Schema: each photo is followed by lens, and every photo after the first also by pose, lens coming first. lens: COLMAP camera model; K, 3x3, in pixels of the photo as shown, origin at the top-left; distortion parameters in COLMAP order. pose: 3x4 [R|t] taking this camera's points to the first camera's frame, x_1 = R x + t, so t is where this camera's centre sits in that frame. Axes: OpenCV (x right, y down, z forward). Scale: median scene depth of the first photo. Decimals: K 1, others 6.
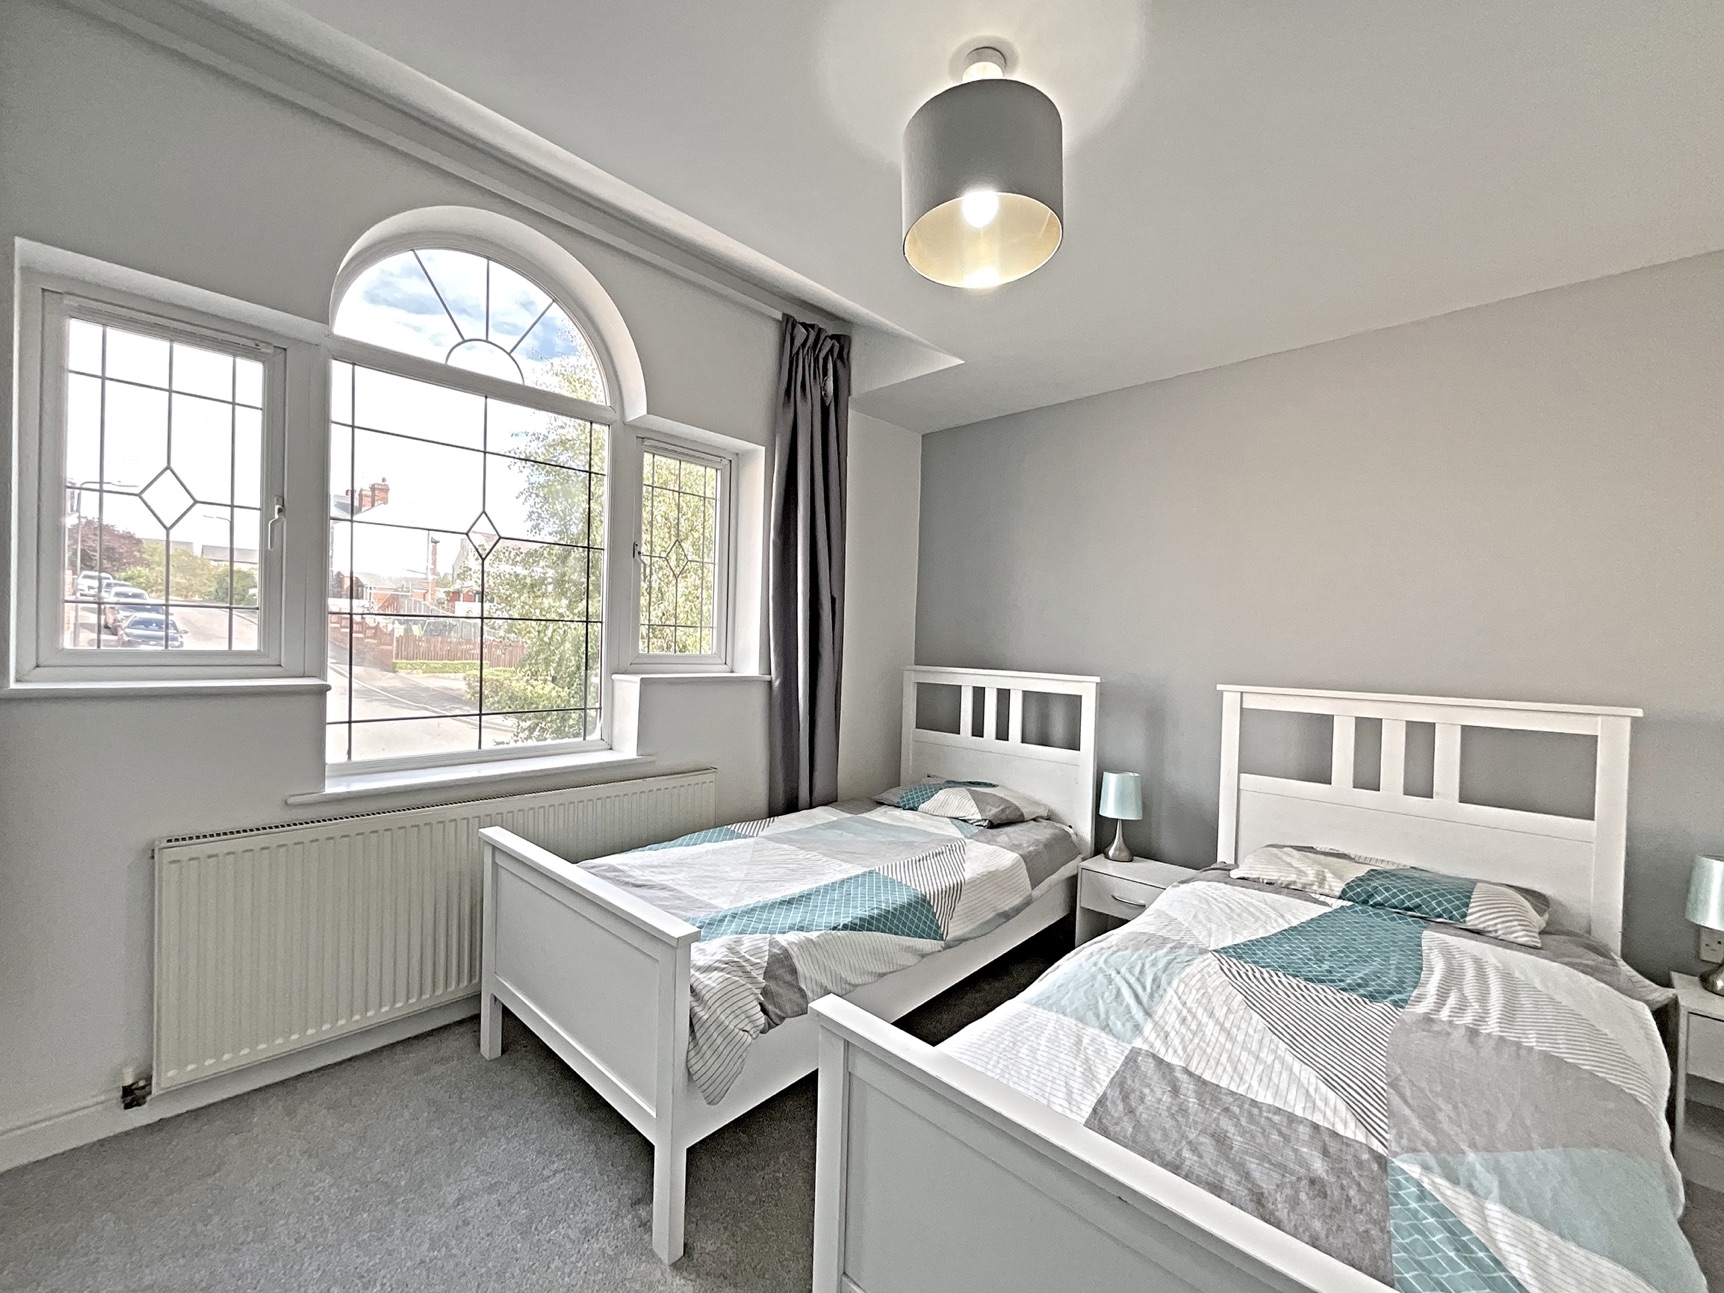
lens RADIAL K [[696.6, 0, 866.1], [0, 696.6, 643.2], [0, 0, 1]] dist [-0.000550, -0.000138]
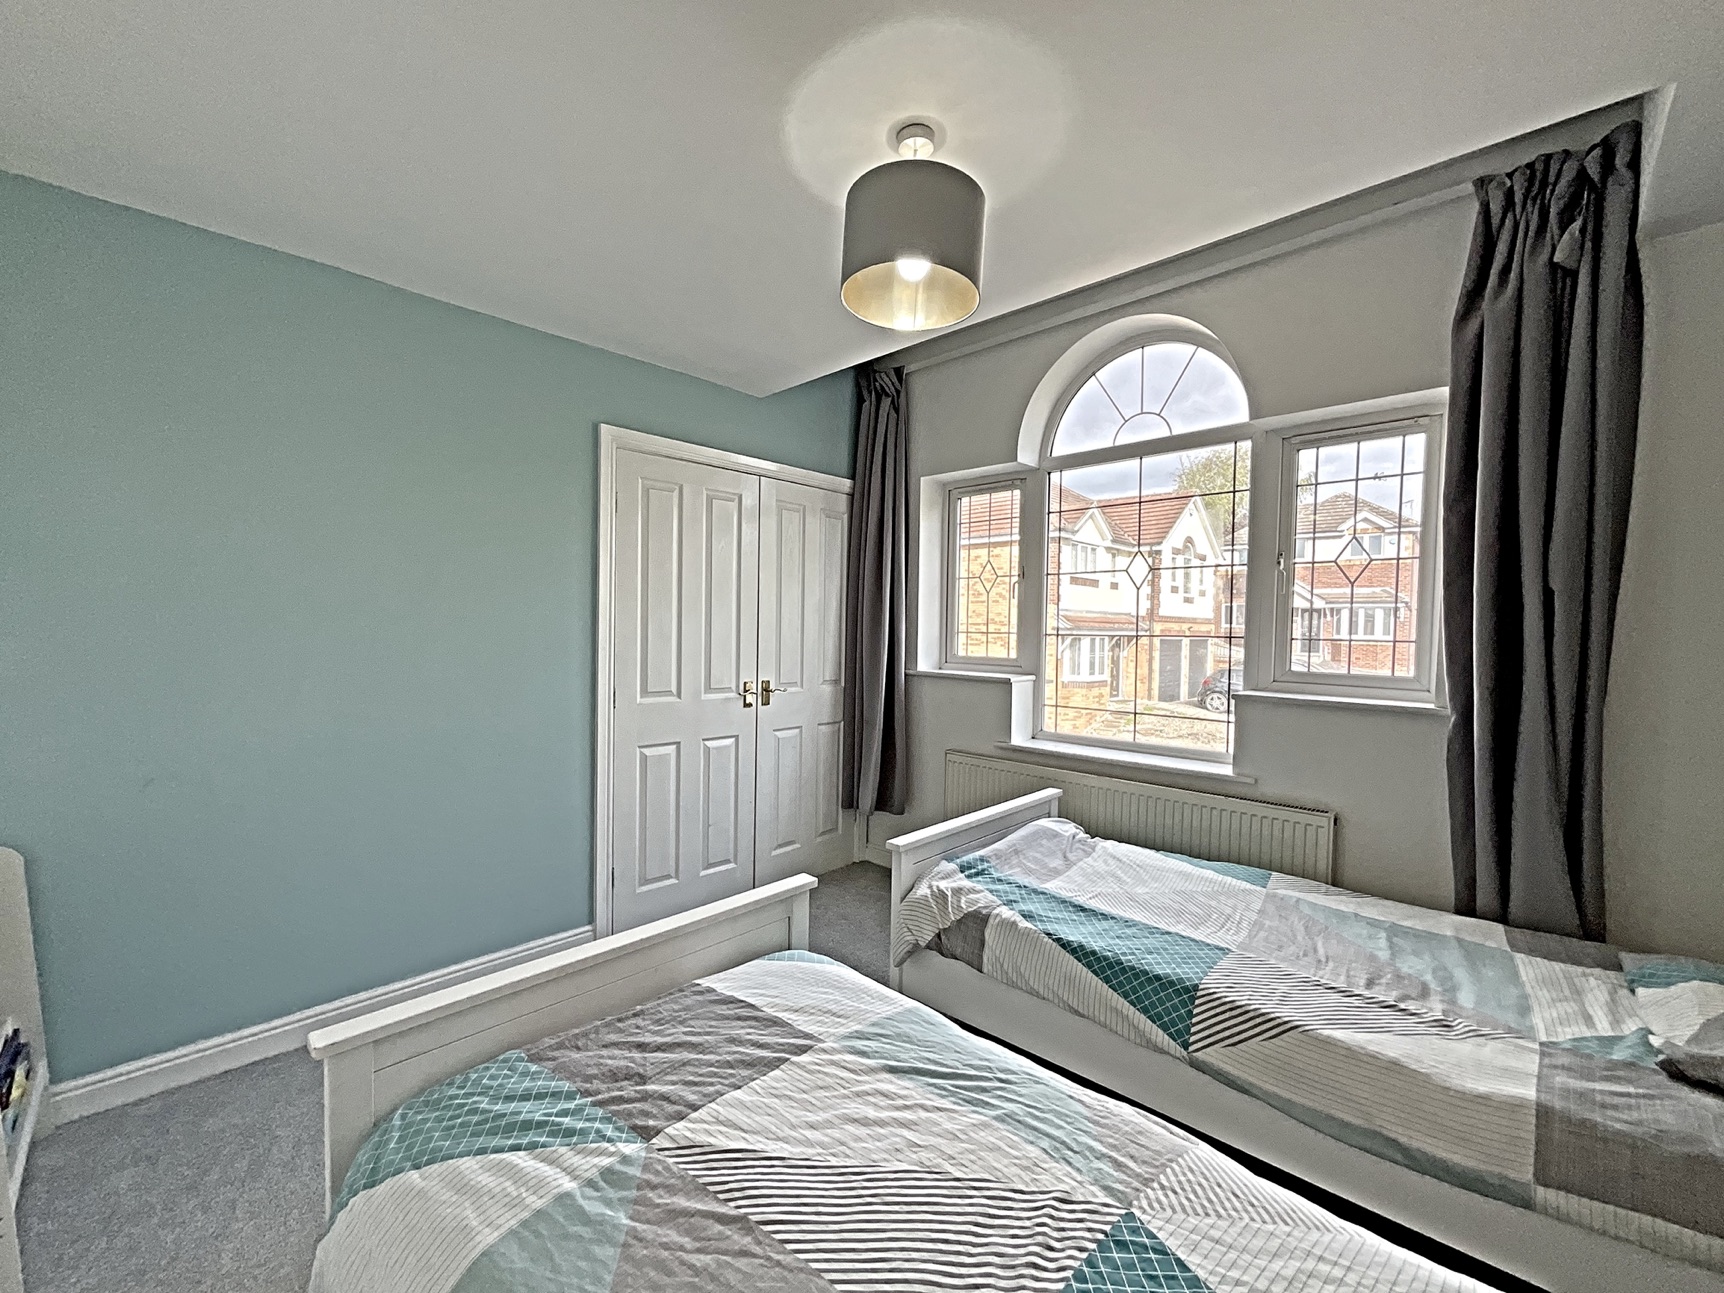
lens RADIAL K [[719.2, 0, 877.4], [0, 719.2, 650.4], [0, 0, 1]] dist [-0.000198, 0.000170]
pose [[0.001951, 0.006449, -0.999977, 0.800203], [-0.022127, 0.999735, 0.006404, -0.008035], [0.999753, 0.022114, 0.002093, 0.581746]]
